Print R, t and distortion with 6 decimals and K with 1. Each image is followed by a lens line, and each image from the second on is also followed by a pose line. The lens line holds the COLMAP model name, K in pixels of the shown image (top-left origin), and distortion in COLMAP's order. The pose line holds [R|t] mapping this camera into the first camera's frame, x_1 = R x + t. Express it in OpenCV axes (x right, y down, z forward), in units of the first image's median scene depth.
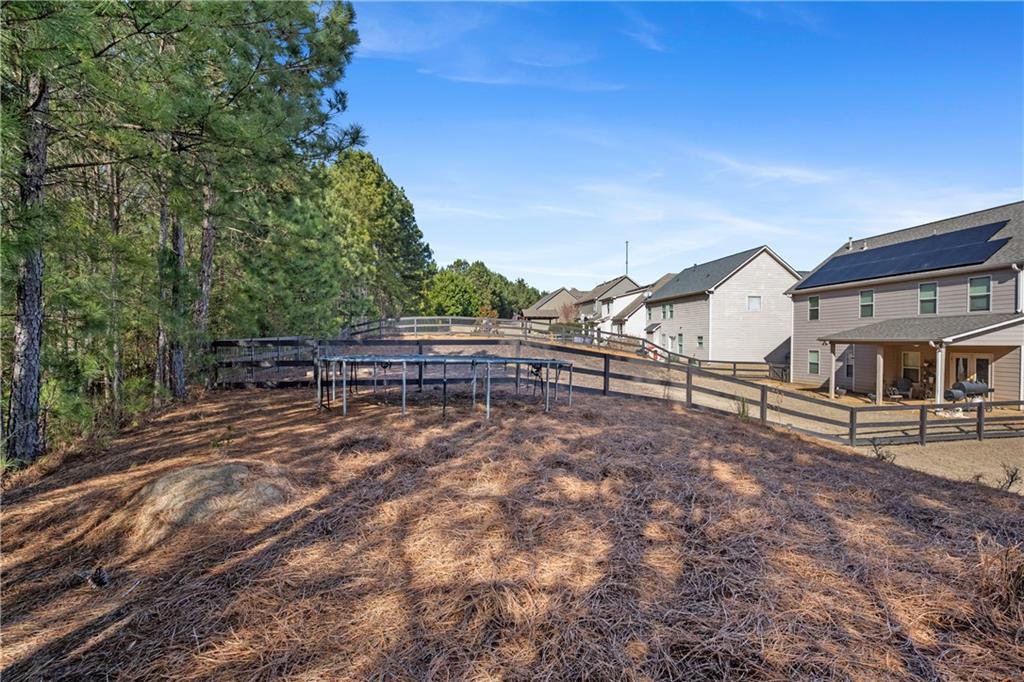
lens RADIAL K [[474.0, 0, 517.0], [0, 474.0, 350.8], [0, 0, 1]] dist [-0.002219, -0.000614]
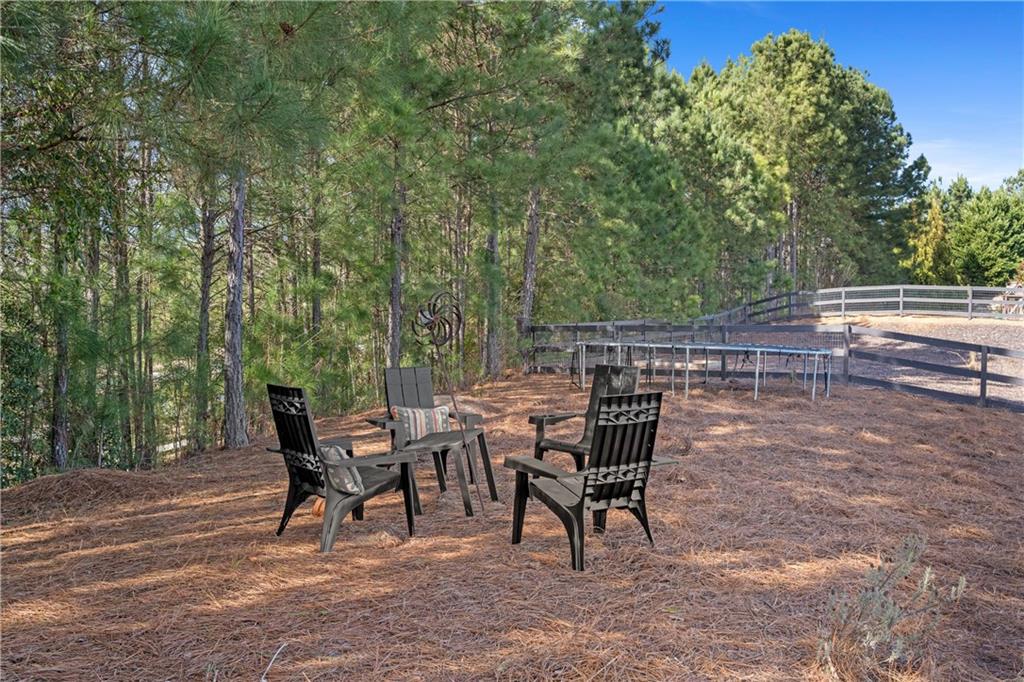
lens RADIAL K [[831.6, 0, 510.6], [0, 831.6, 337.1], [0, 0, 1]] dist [-0.001272, 0.002751]
pose [[0.752948, 0.011253, -0.657984, 0.206852], [-0.014185, 0.999899, 0.000867, 0.001027], [0.657927, 0.008681, 0.753032, -0.158773]]
